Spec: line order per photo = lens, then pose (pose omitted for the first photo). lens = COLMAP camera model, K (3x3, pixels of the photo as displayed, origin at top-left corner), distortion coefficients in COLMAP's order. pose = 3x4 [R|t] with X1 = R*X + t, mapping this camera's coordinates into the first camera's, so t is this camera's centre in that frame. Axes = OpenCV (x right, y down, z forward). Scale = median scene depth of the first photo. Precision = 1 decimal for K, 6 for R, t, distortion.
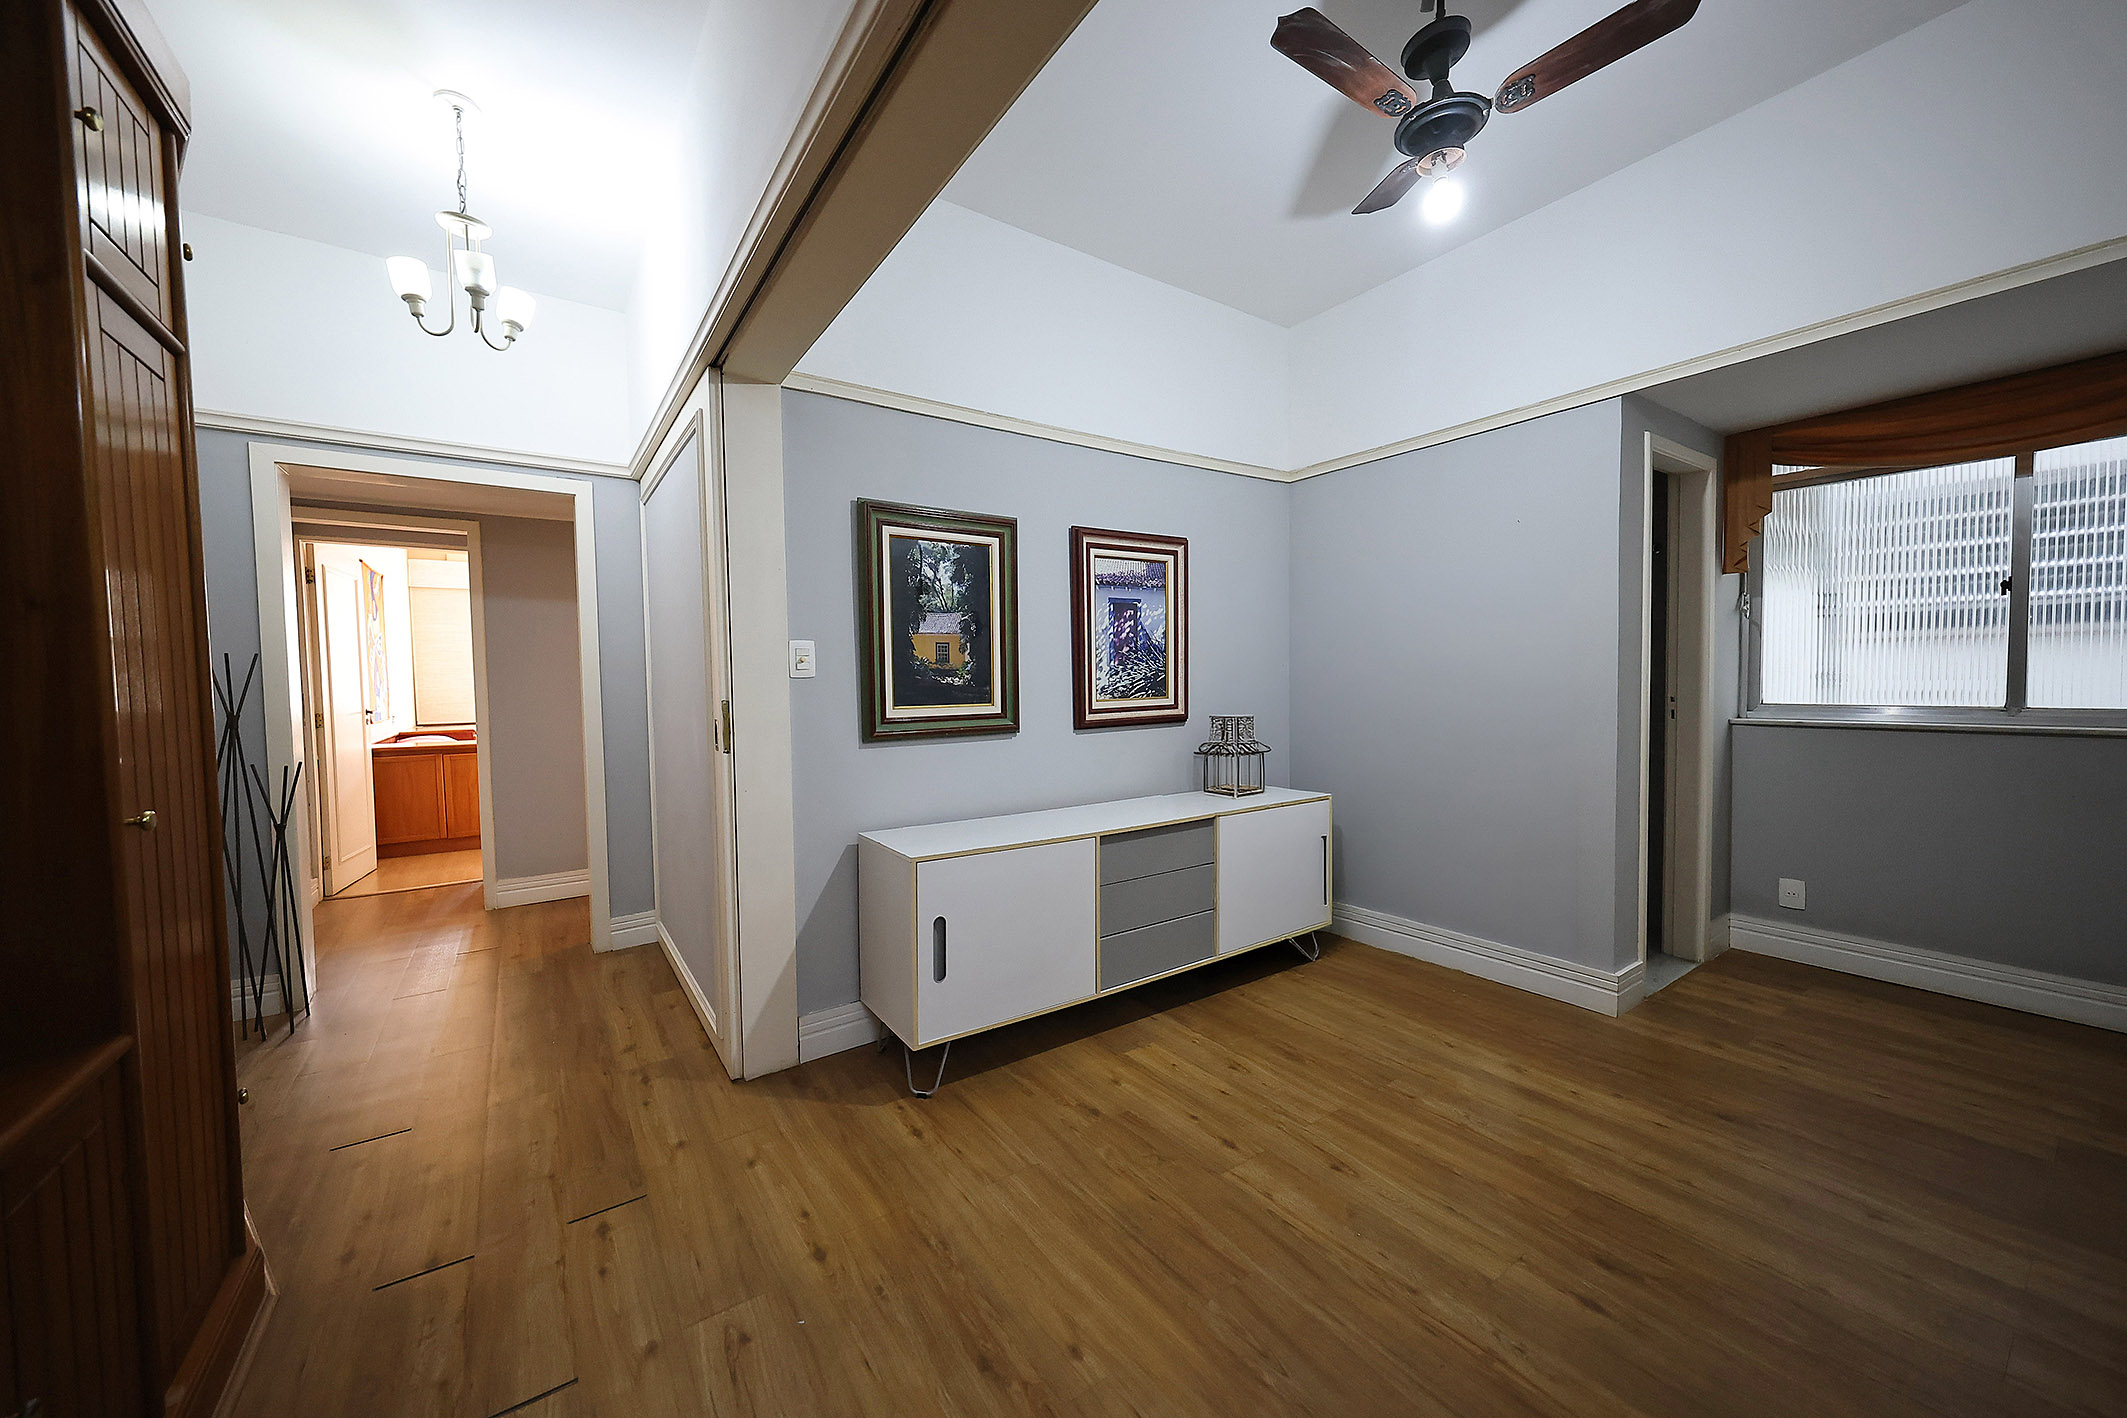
lens RADIAL K [[769.4, 0, 1058.9], [0, 769.4, 707.8], [0, 0, 1]] dist [-0.000847, -0.000108]
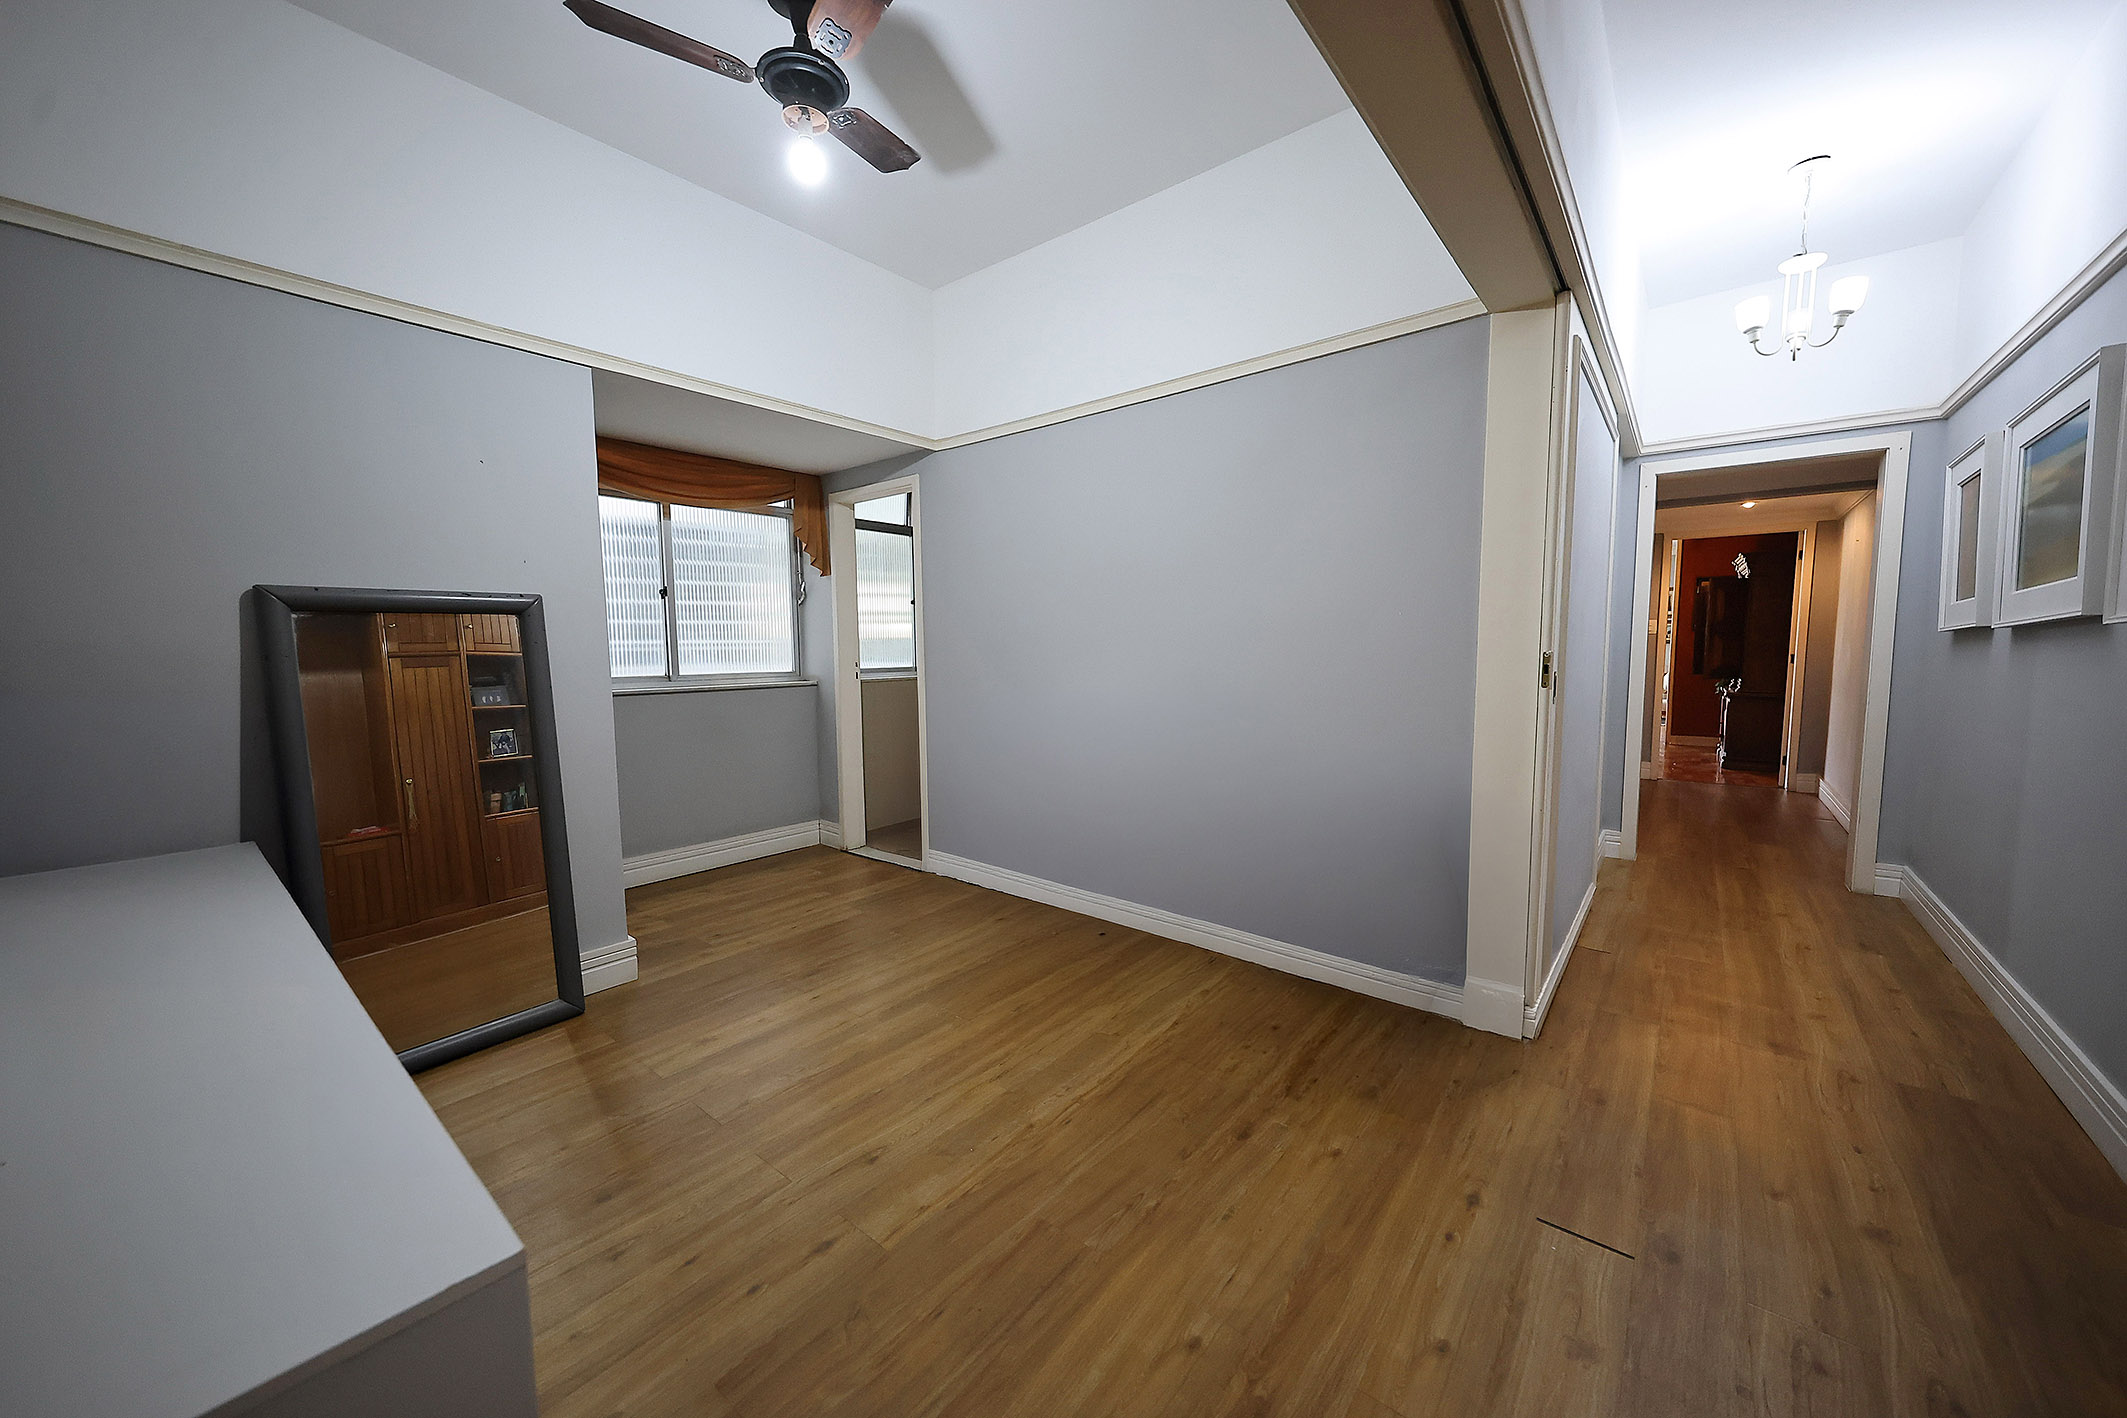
lens RADIAL K [[769.4, 0, 1058.9], [0, 769.4, 707.8], [0, 0, 1]] dist [-0.000847, -0.000108]
pose [[-0.269896, -0.061446, 0.960927, -0.581723], [0.053033, 0.995498, 0.078552, -0.023446], [-0.961428, 0.072161, -0.265422, 0.985144]]
